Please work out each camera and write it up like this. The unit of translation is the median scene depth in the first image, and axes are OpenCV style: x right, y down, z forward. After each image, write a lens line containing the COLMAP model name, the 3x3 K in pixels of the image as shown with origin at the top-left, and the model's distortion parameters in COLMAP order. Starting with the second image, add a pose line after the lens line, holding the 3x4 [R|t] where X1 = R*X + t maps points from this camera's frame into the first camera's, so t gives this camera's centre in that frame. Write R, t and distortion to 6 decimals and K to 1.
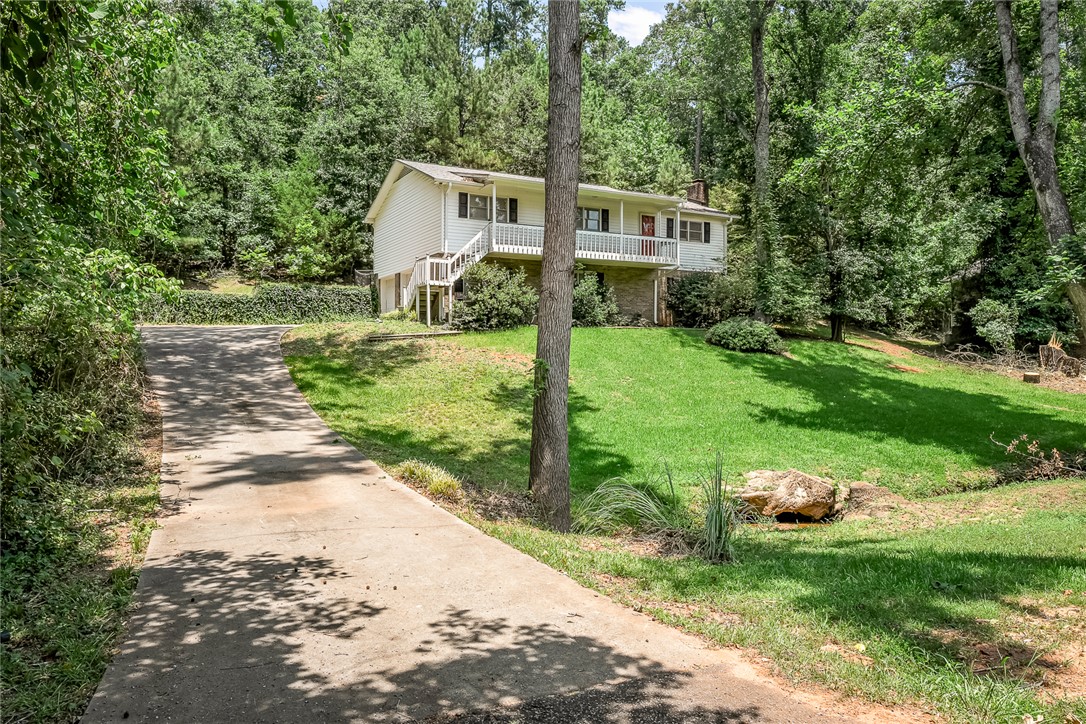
lens RADIAL K [[739.5, 0, 546.9], [0, 739.5, 334.5], [0, 0, 1]] dist [-0.001650, 0.000905]
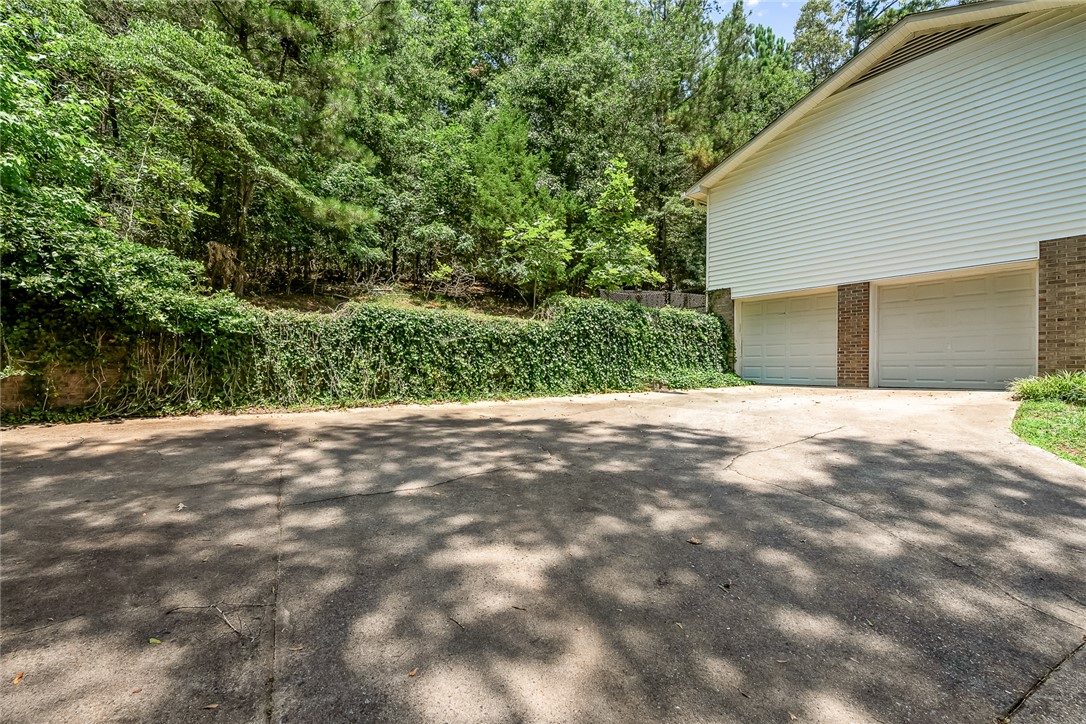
lens RADIAL K [[484.6, 0, 544.7], [0, 484.6, 365.0], [0, 0, 1]] dist [-0.009454, 0.000177]
pose [[0.992506, 0.008325, 0.121913, -0.480555], [-0.010437, 0.999806, 0.016693, -0.038415], [-0.121750, -0.017840, 0.992400, 0.801714]]
